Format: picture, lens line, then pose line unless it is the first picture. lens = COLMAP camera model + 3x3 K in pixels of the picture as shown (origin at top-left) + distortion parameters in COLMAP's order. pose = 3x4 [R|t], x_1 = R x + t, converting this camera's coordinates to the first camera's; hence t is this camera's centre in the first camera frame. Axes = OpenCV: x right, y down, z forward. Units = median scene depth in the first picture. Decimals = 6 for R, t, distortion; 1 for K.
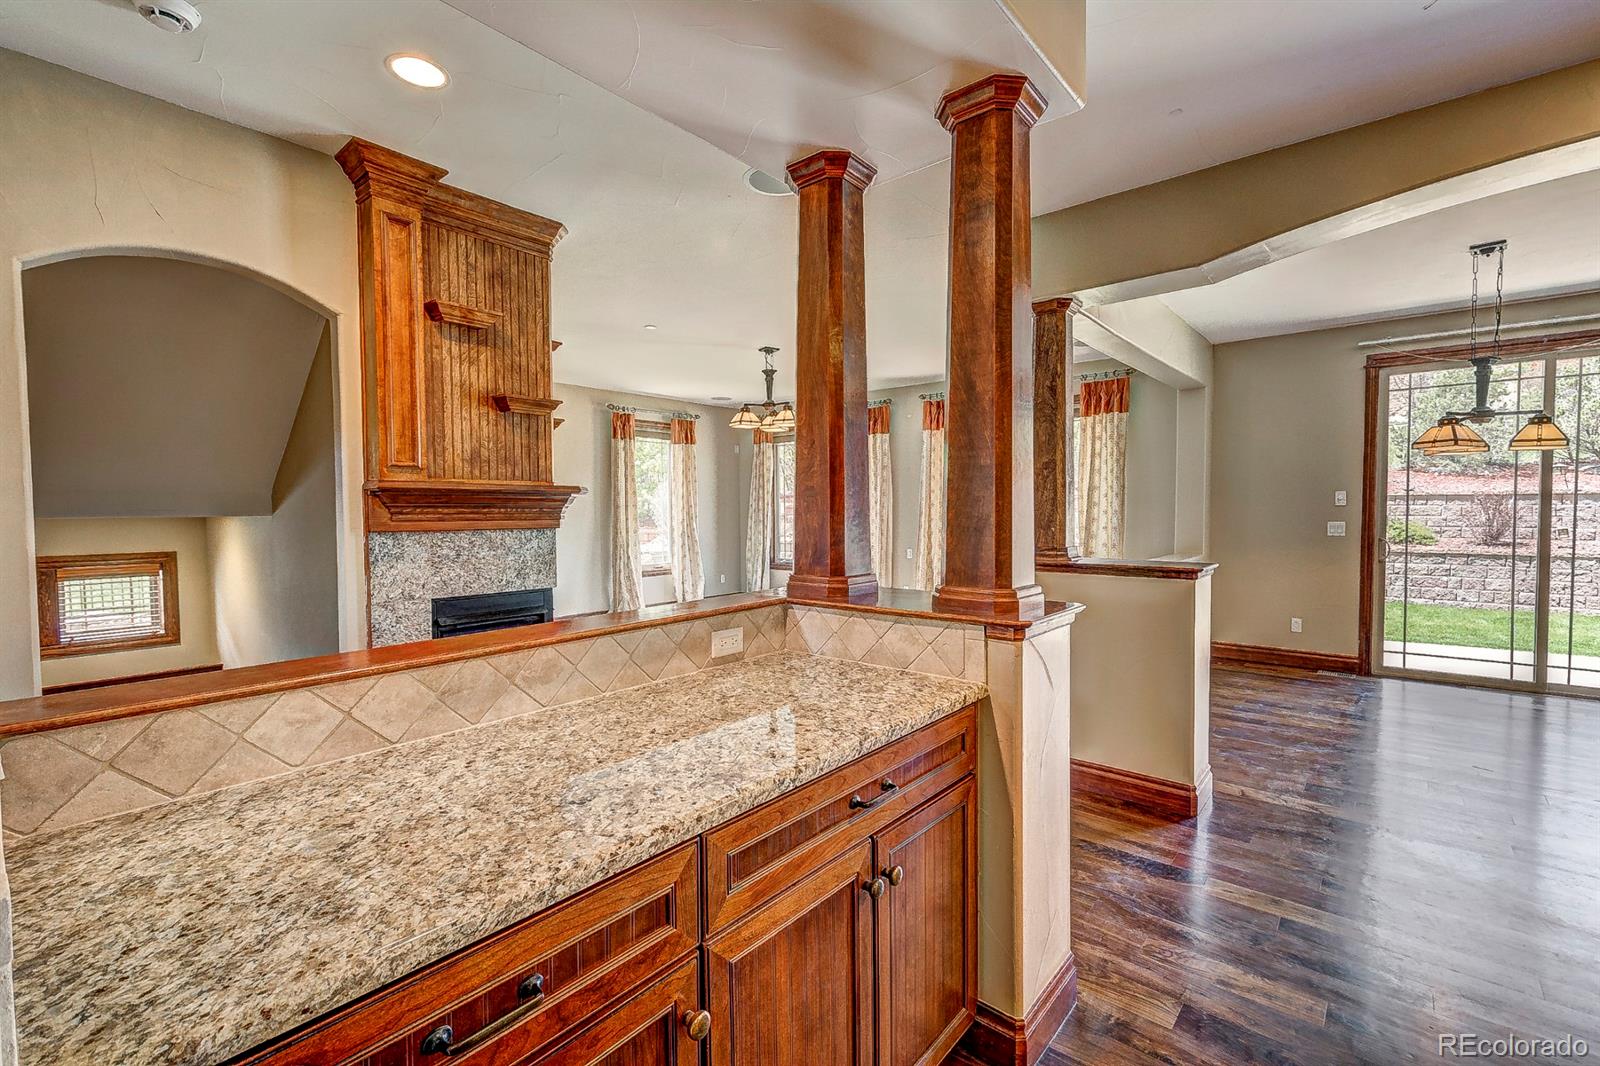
lens RADIAL K [[697.1, 0, 791.0], [0, 697.1, 535.1], [0, 0, 1]] dist [0.006959, -0.000377]
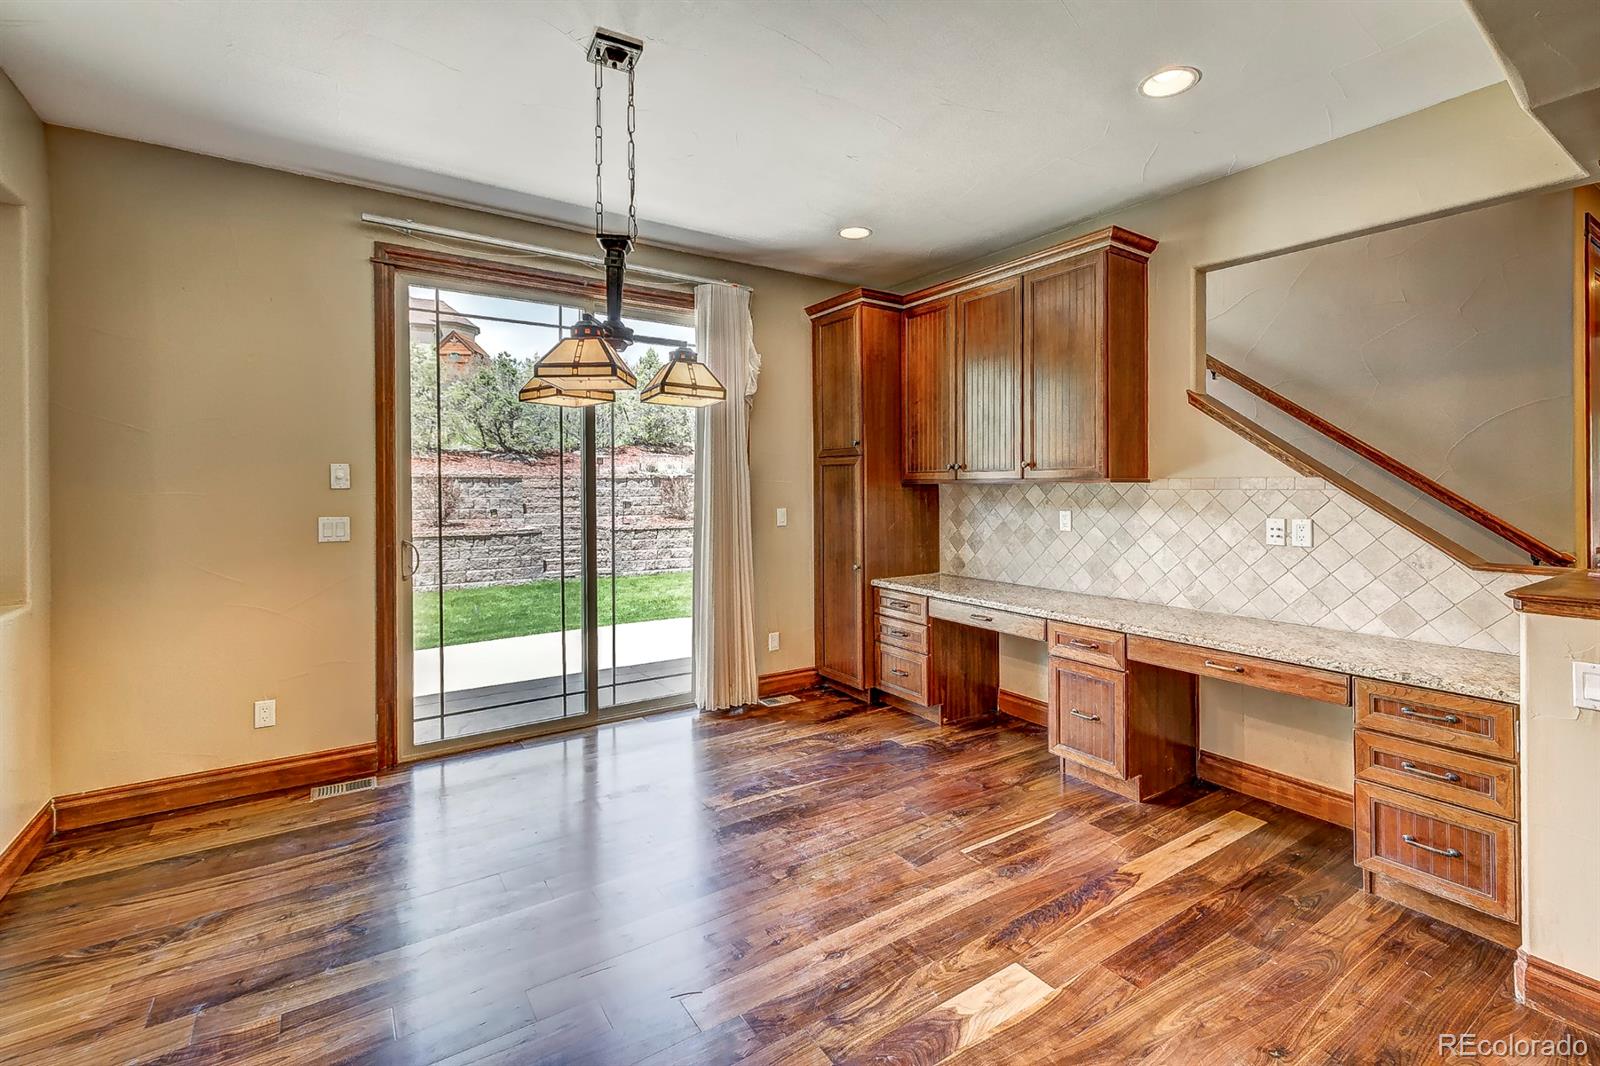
lens RADIAL K [[697.1, 0, 848.4], [0, 697.1, 485.4], [0, 0, 1]] dist [0.006959, -0.000377]
pose [[0.209306, 0.002630, 0.977847, 0.315185], [0.038203, 0.999211, -0.010864, -0.022840], [-0.977104, 0.039631, 0.209041, 0.481213]]
